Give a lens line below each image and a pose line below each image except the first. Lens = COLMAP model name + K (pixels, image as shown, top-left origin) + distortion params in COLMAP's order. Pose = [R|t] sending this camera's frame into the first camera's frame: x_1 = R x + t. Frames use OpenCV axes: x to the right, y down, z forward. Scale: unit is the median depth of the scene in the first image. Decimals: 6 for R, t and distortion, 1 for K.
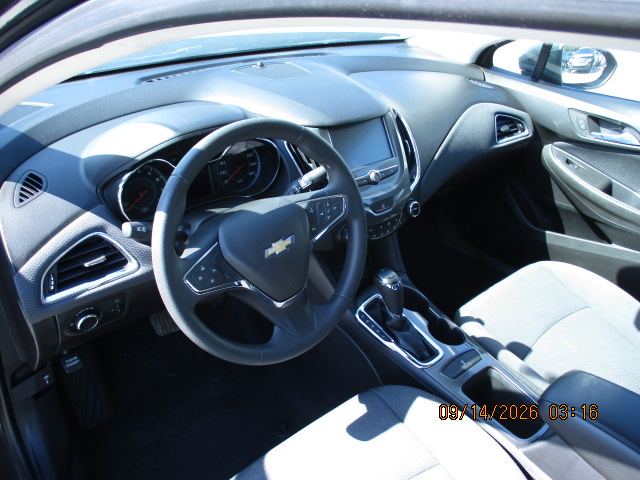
lens RADIAL K [[545.2, 0, 323.5], [0, 545.2, 243.0], [0, 0, 1]] dist [-0.025909, -0.009704]
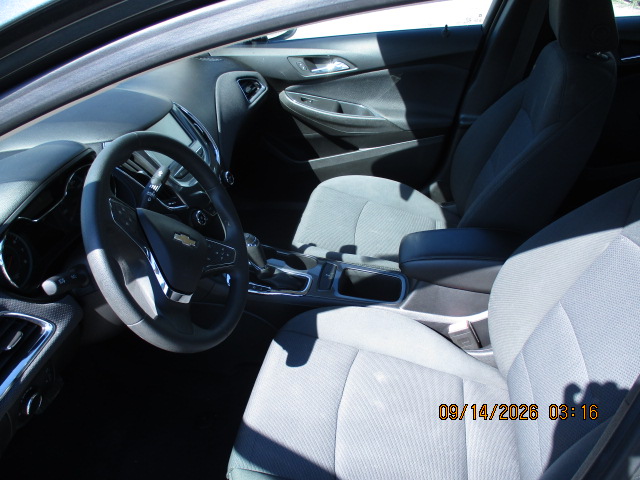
lens RADIAL K [[545.2, 0, 323.5], [0, 545.2, 243.0], [0, 0, 1]] dist [-0.025909, -0.009704]
pose [[0.767534, -0.432256, 0.473335, -0.232433], [0.419013, 0.897147, 0.139840, -0.014384], [-0.485098, 0.091002, 0.869712, -0.047843]]
